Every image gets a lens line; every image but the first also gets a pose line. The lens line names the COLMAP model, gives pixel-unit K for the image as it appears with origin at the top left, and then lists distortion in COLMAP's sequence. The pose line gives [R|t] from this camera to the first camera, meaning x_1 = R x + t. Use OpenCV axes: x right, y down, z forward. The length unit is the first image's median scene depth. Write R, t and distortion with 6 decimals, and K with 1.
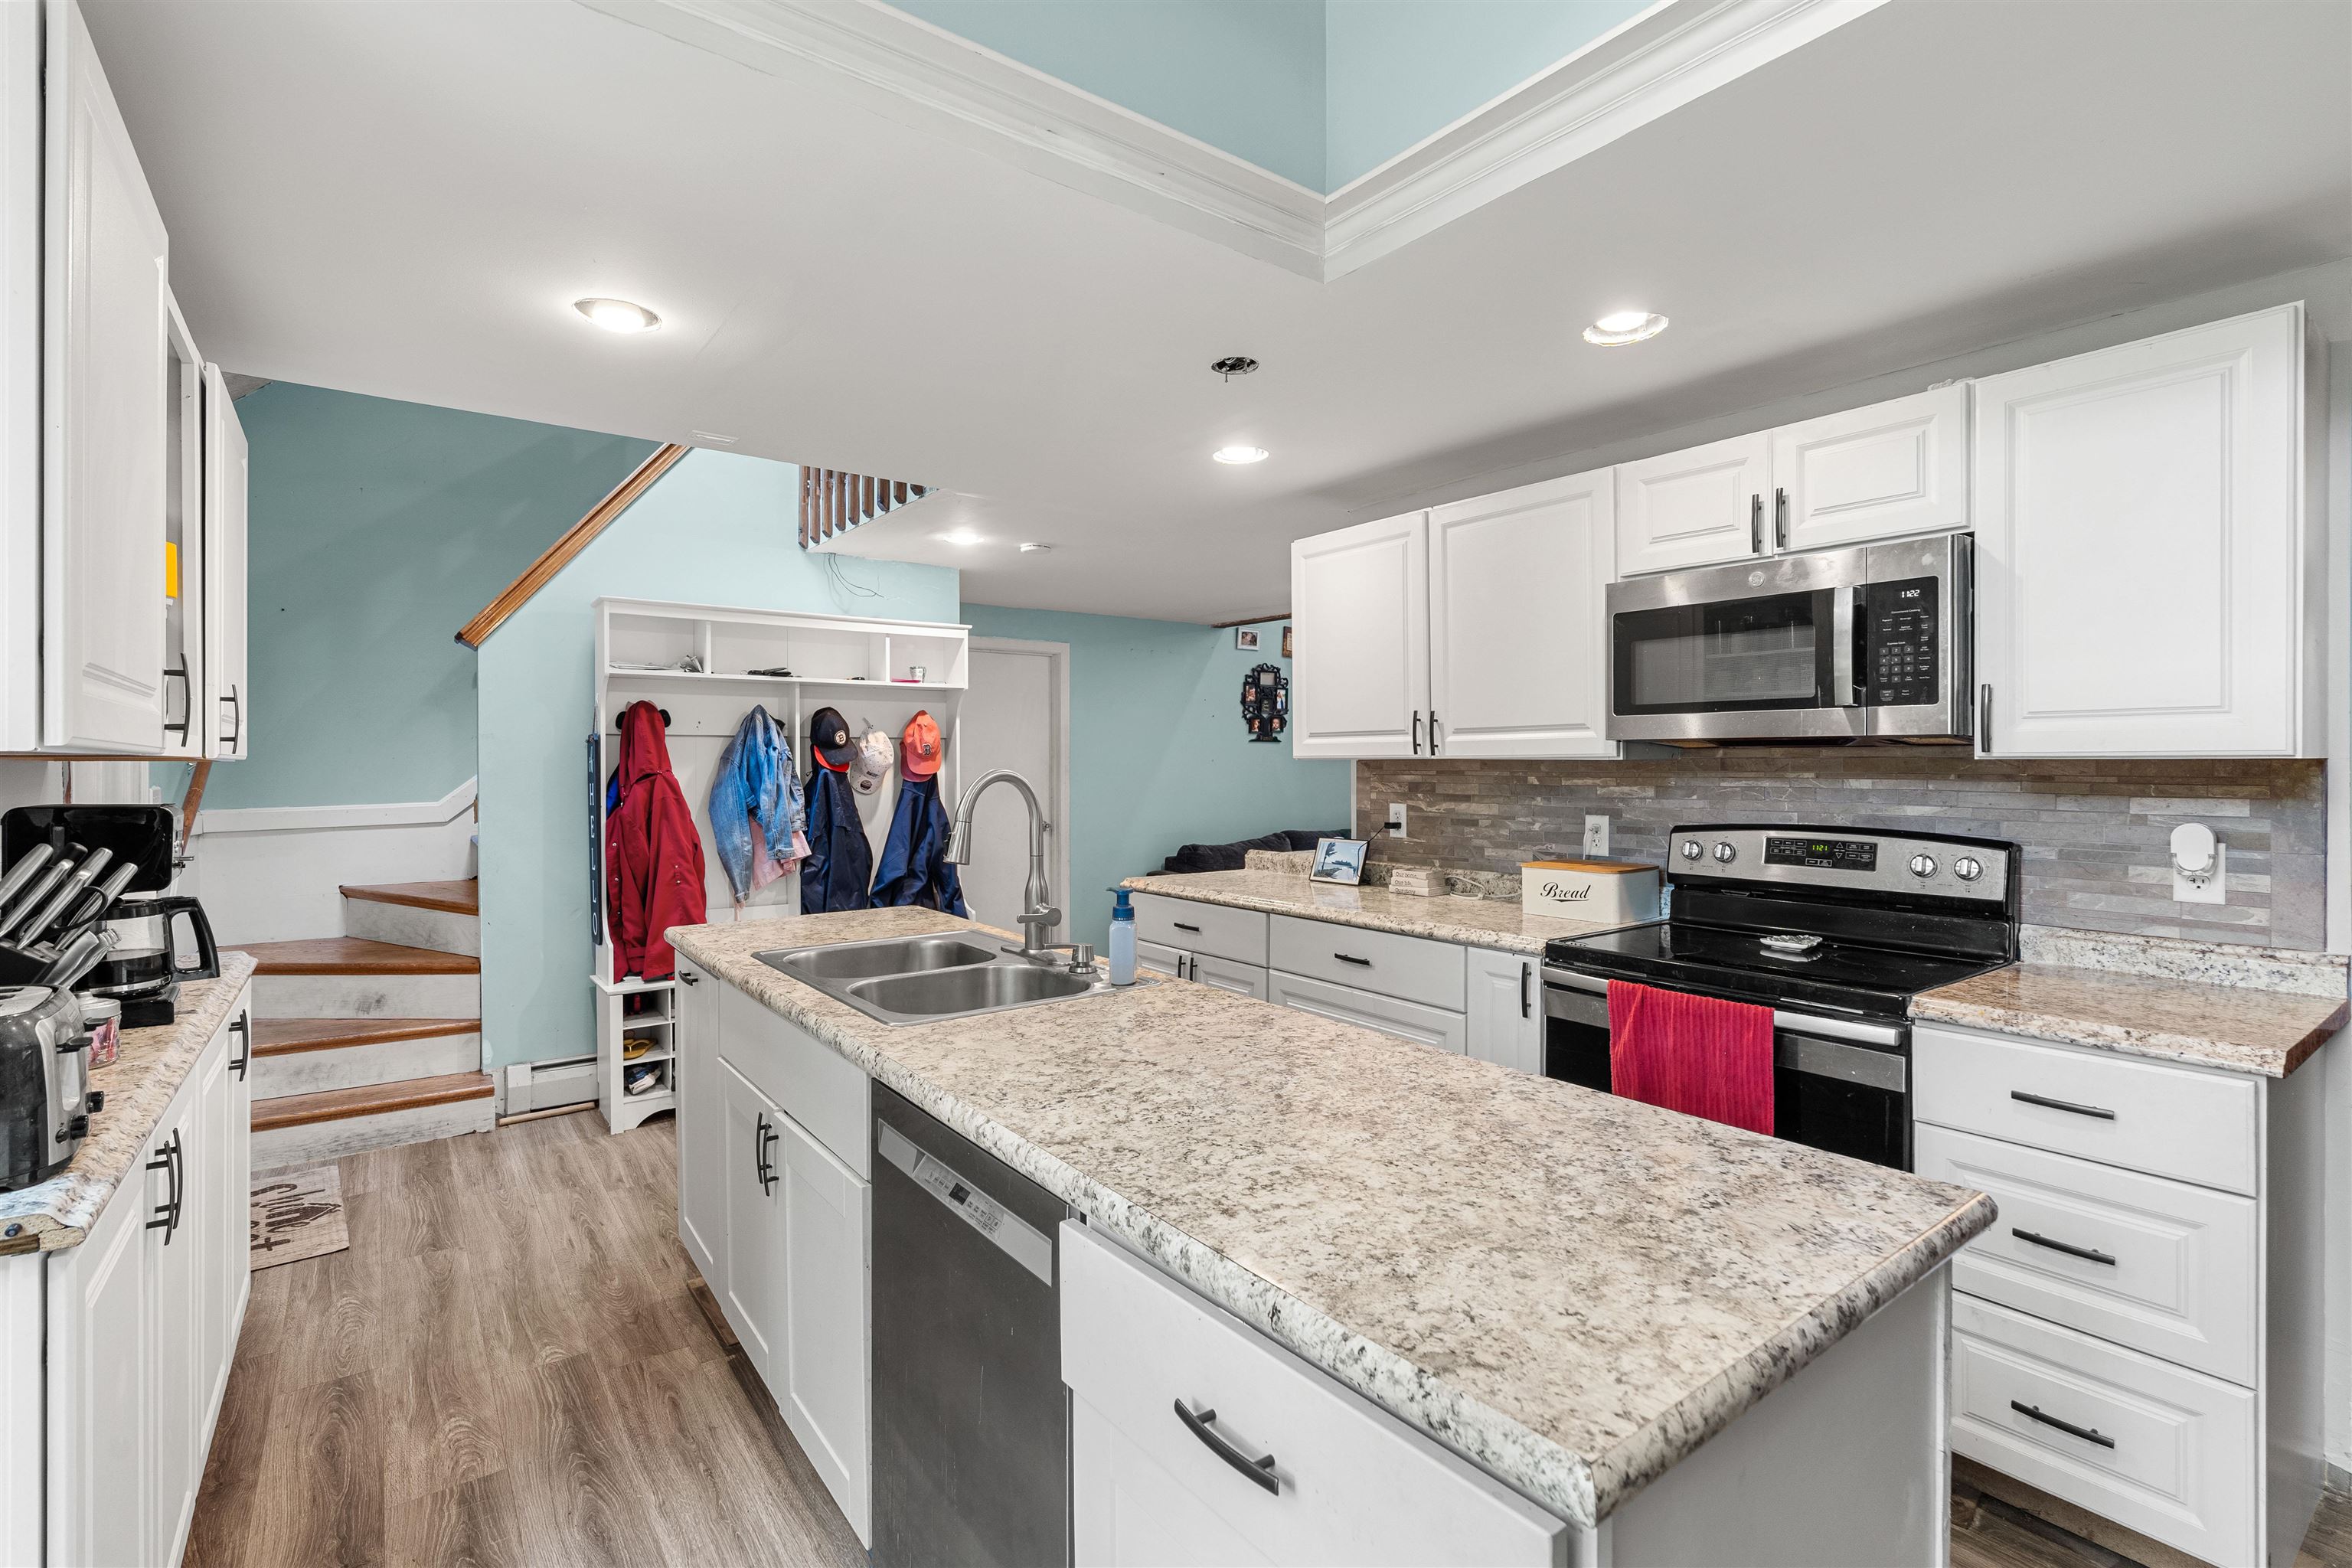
lens RADIAL K [[1073.1, 0, 1170.8], [0, 1073.1, 760.7], [0, 0, 1]] dist [-0.004938, 0.000635]
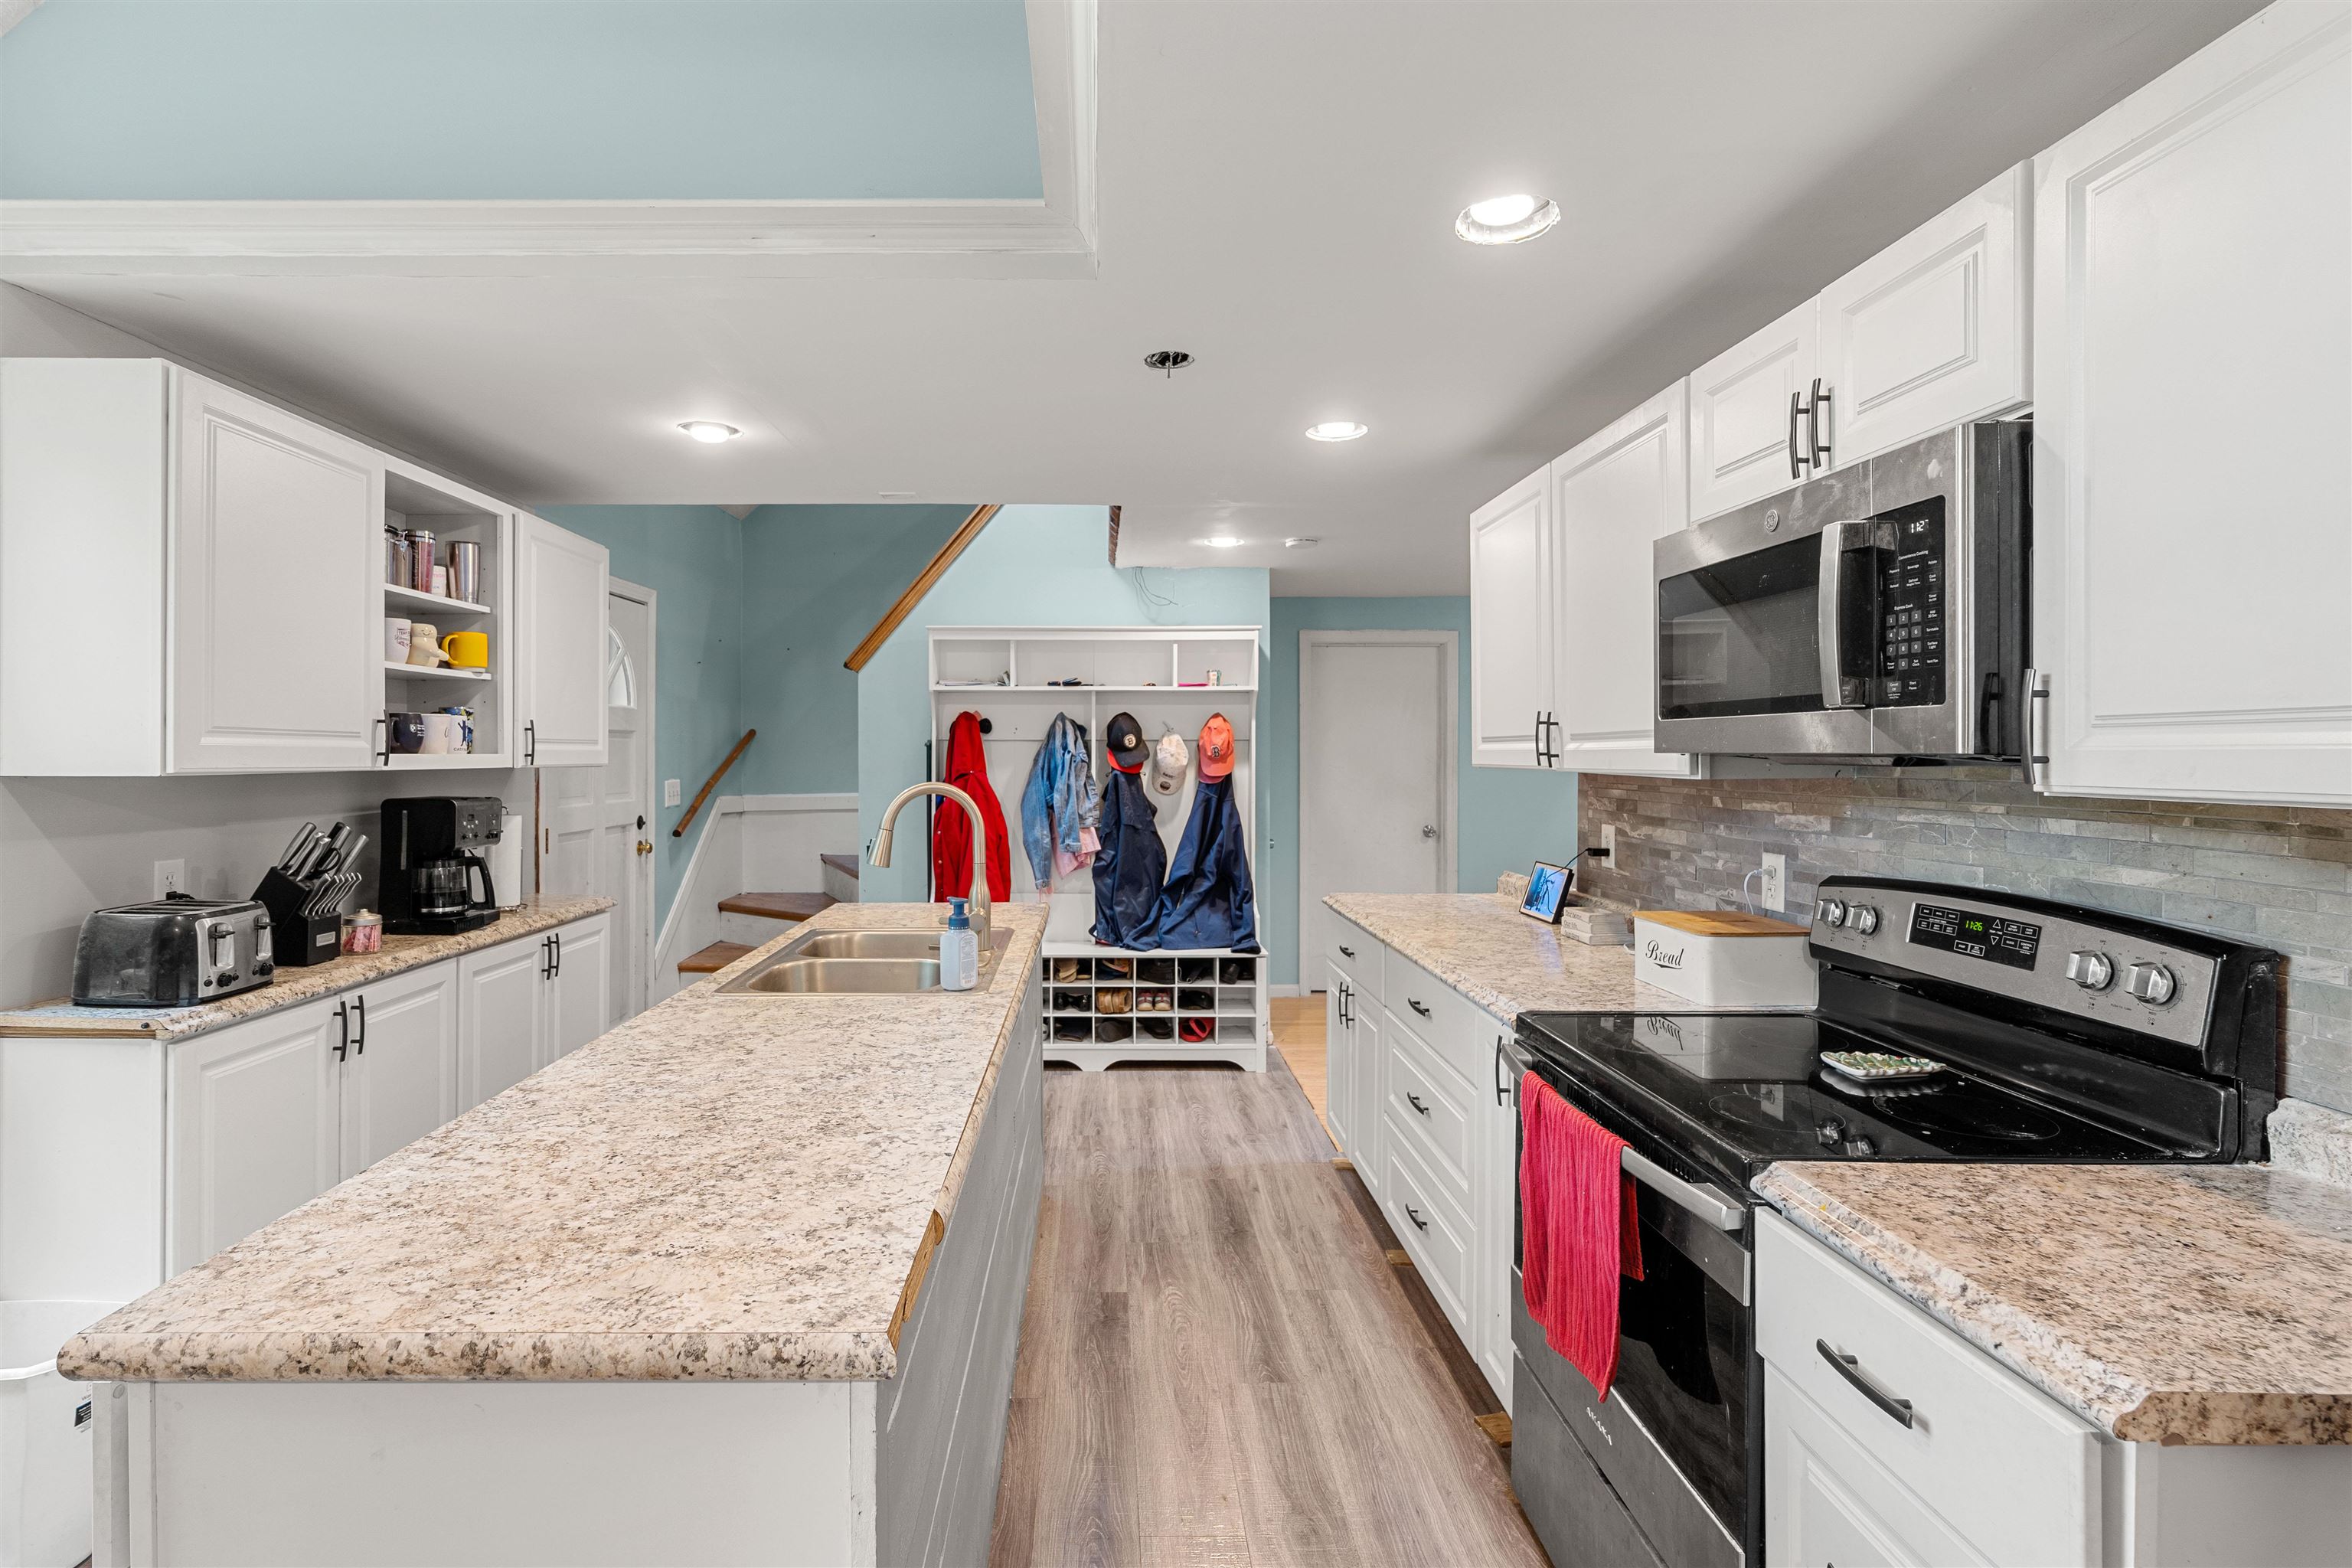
lens RADIAL K [[1114.1, 0, 1095.0], [0, 1114.1, 753.7], [0, 0, 1]] dist [-0.003857, 0.000006]
pose [[0.800727, 0.001656, -0.599027, 0.548953], [0.000054, 0.999996, 0.002836, -0.020588], [0.599029, -0.002303, 0.800724, 0.155983]]
